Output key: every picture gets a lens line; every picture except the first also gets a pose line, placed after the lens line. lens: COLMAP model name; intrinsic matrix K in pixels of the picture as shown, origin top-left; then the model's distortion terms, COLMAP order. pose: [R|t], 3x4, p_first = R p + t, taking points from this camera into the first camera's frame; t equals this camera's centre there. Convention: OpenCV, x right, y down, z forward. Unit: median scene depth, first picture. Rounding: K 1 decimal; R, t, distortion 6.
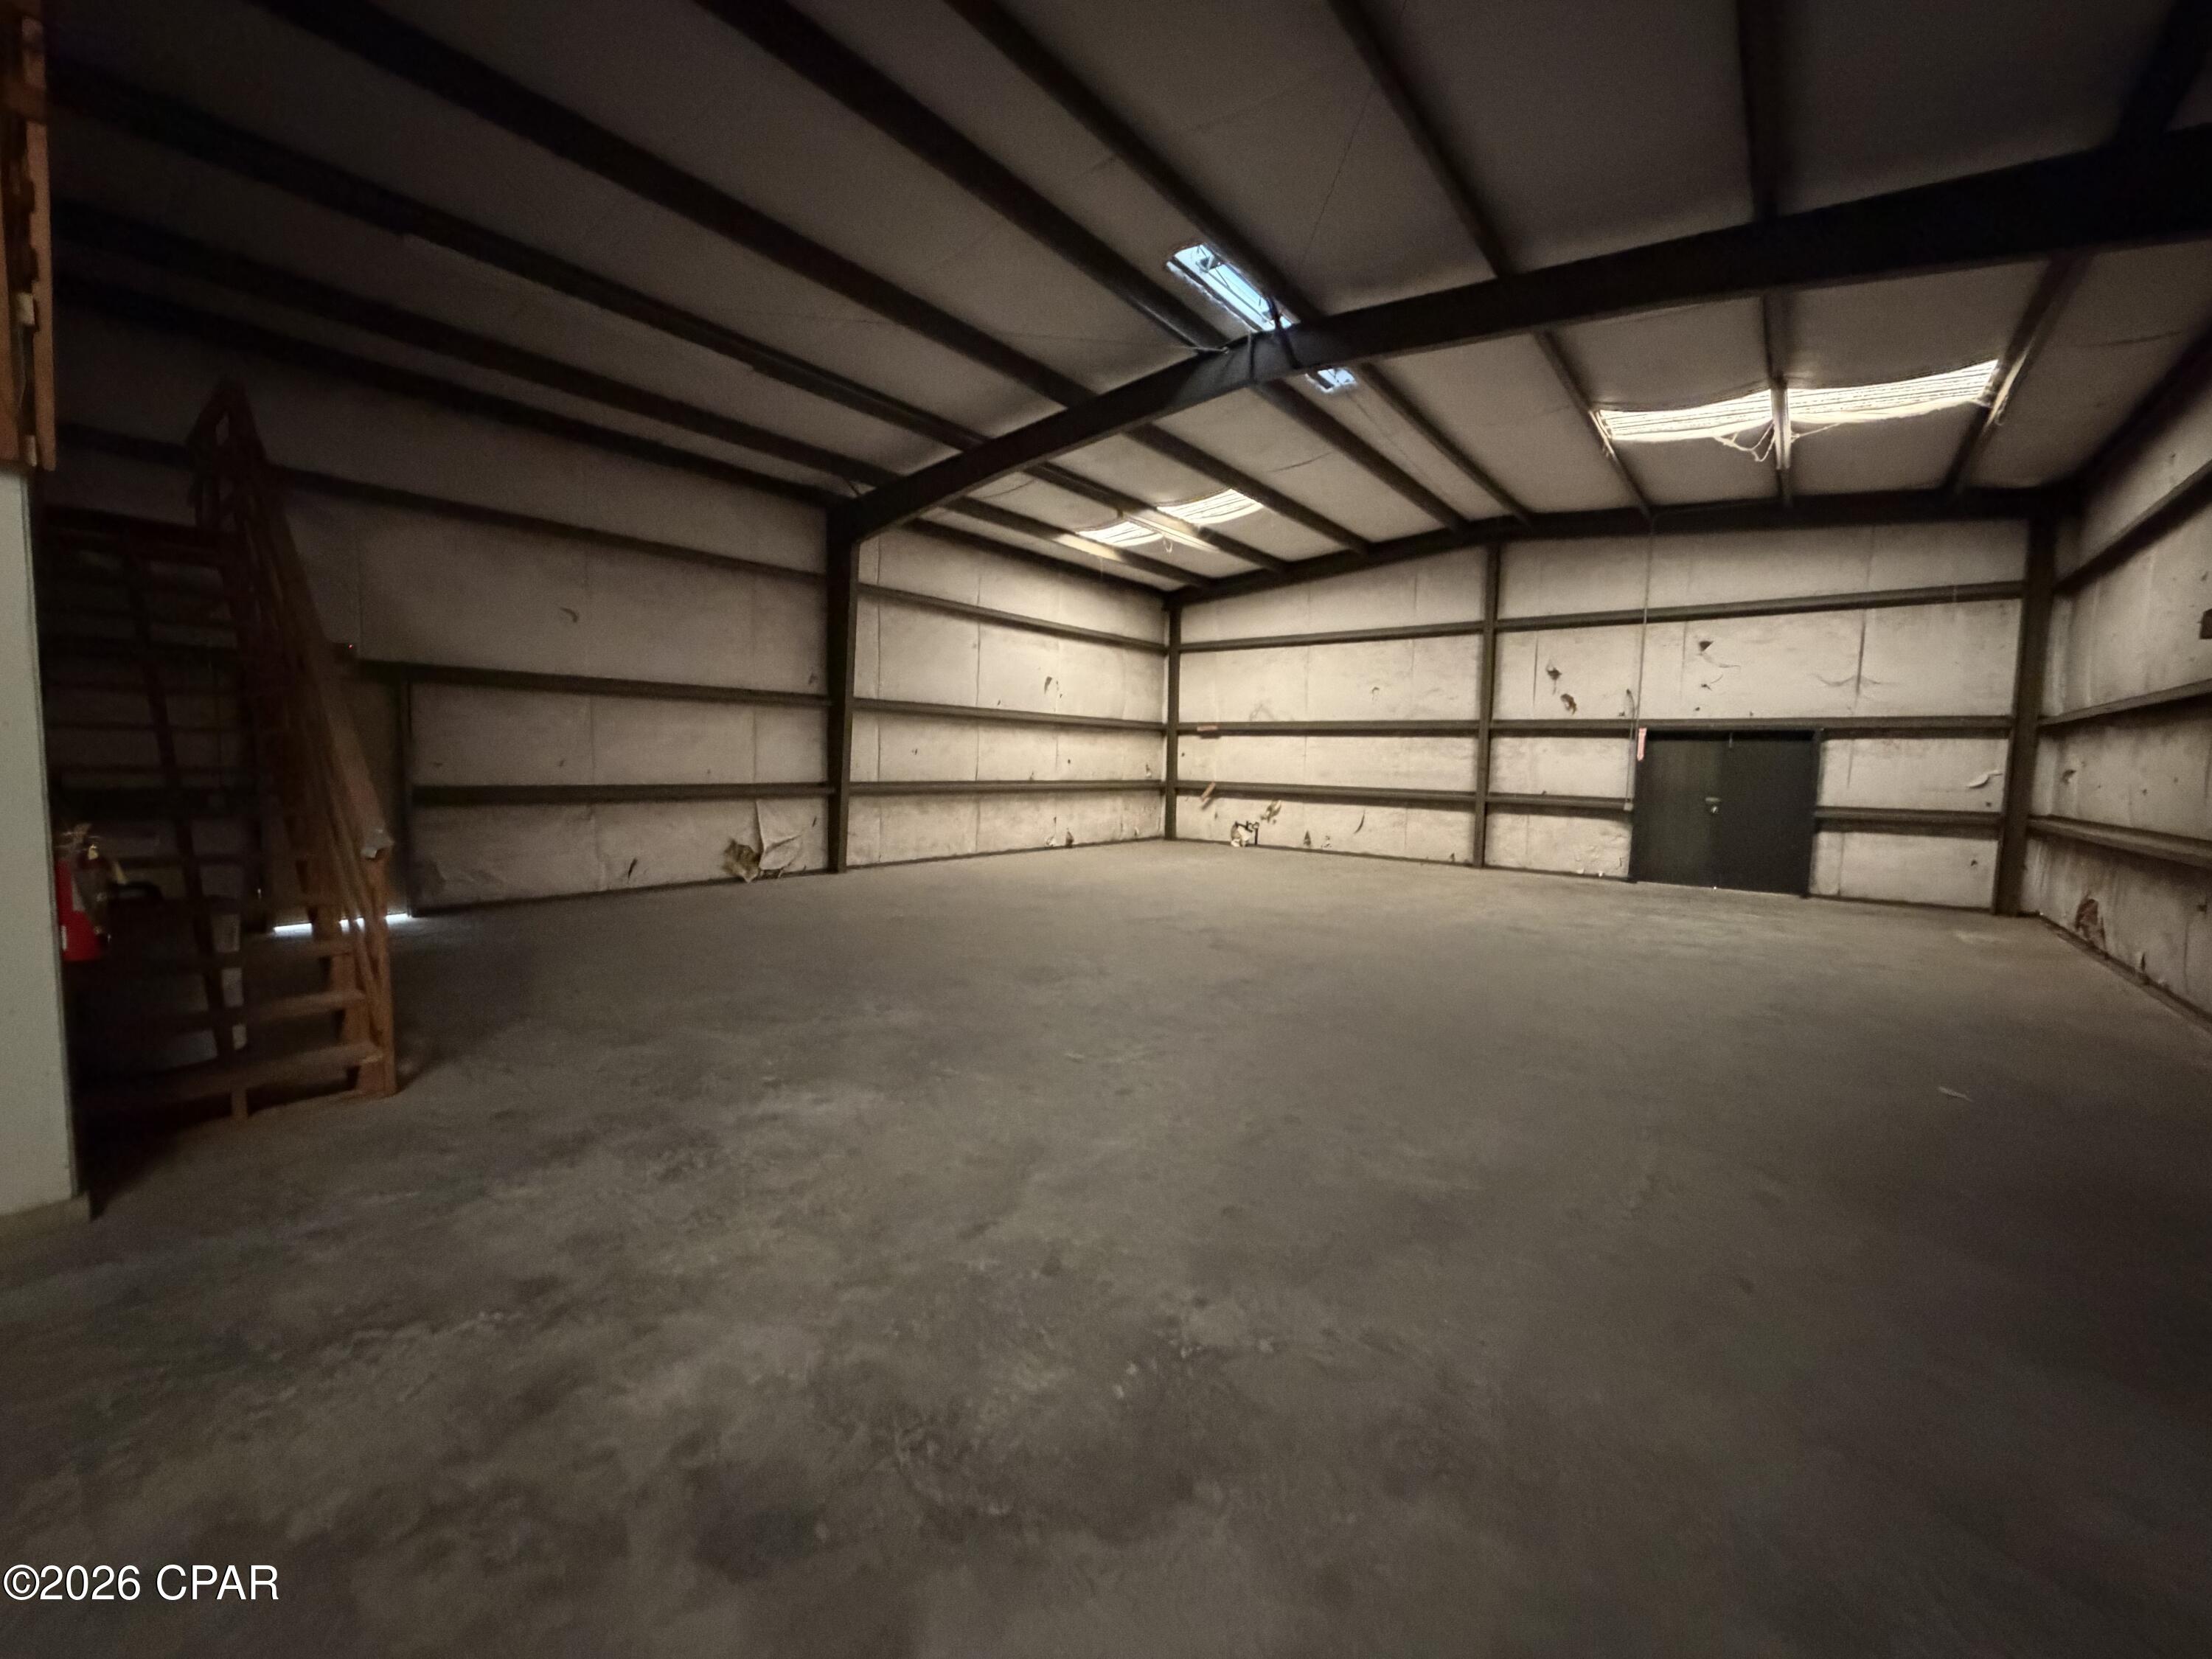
lens RADIAL K [[882.2, 0, 1101.1], [0, 882.2, 830.6], [0, 0, 1]] dist [0.000306, -0.000072]
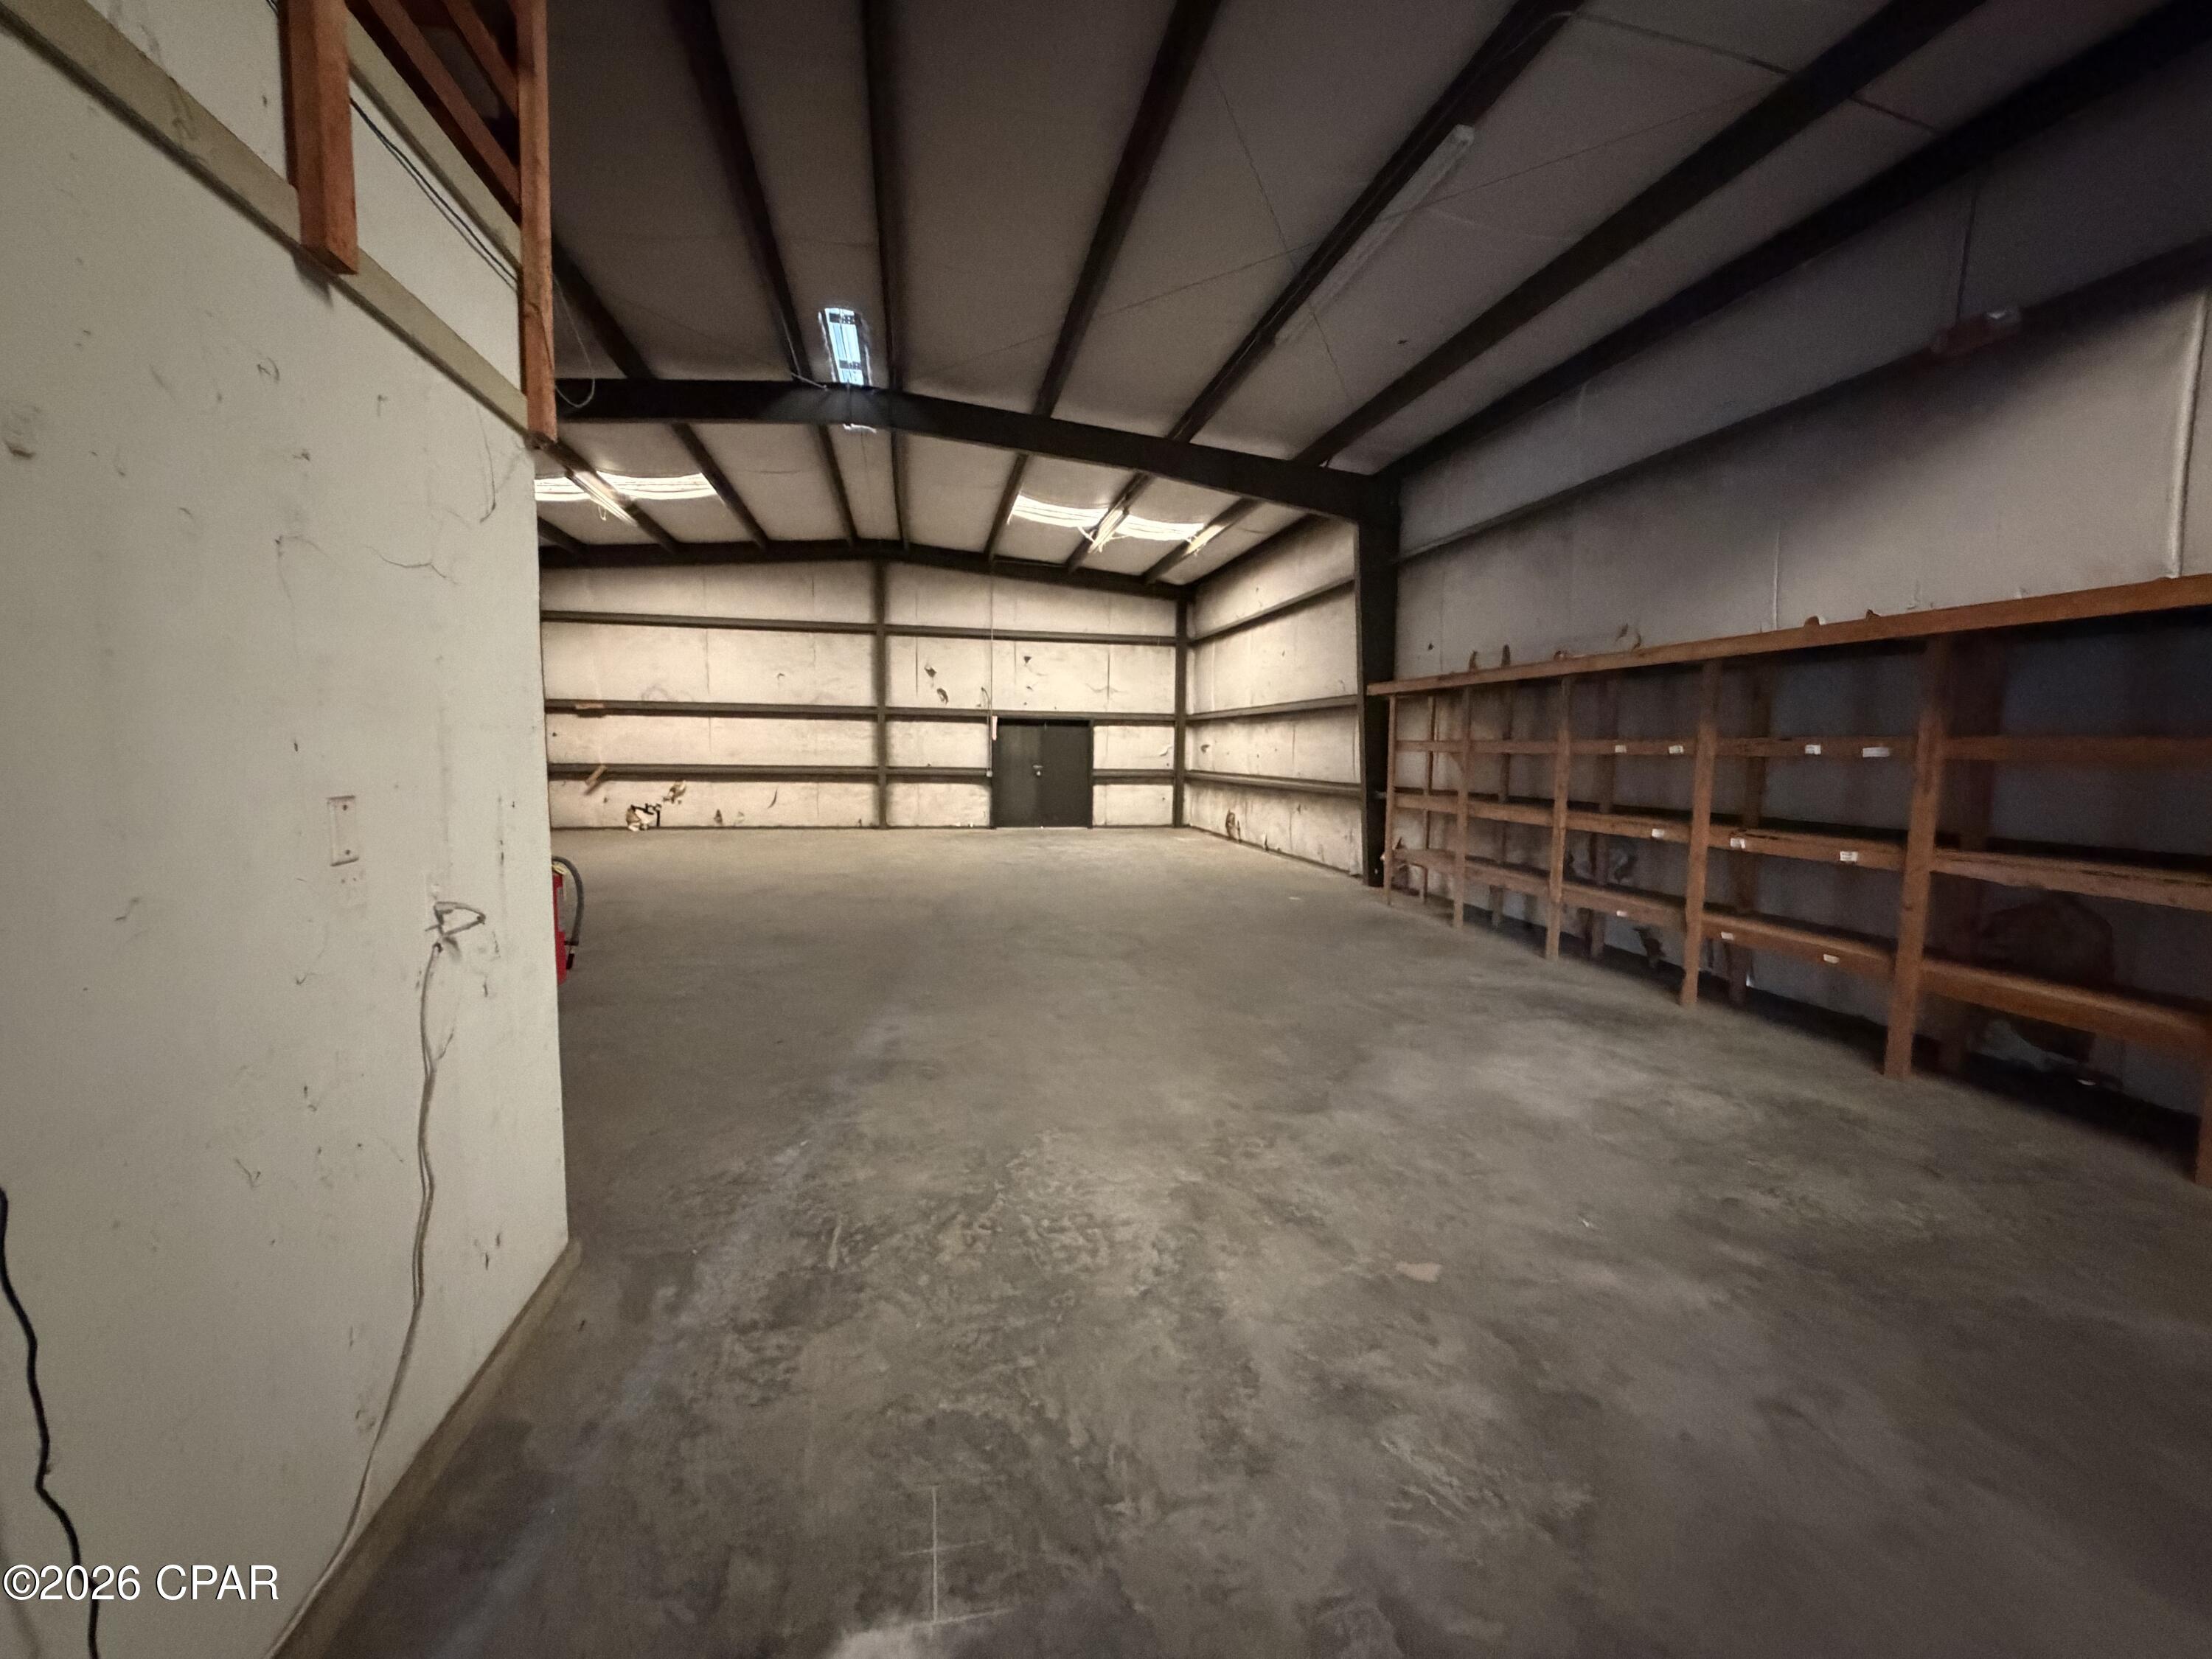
lens RADIAL K [[882.2, 0, 1101.1], [0, 882.2, 830.6], [0, 0, 1]] dist [0.000306, -0.000072]
pose [[0.638225, -0.084423, 0.765207, -0.346196], [0.062630, 0.996368, 0.057689, -0.007653], [-0.767298, 0.011106, 0.641195, -0.006176]]
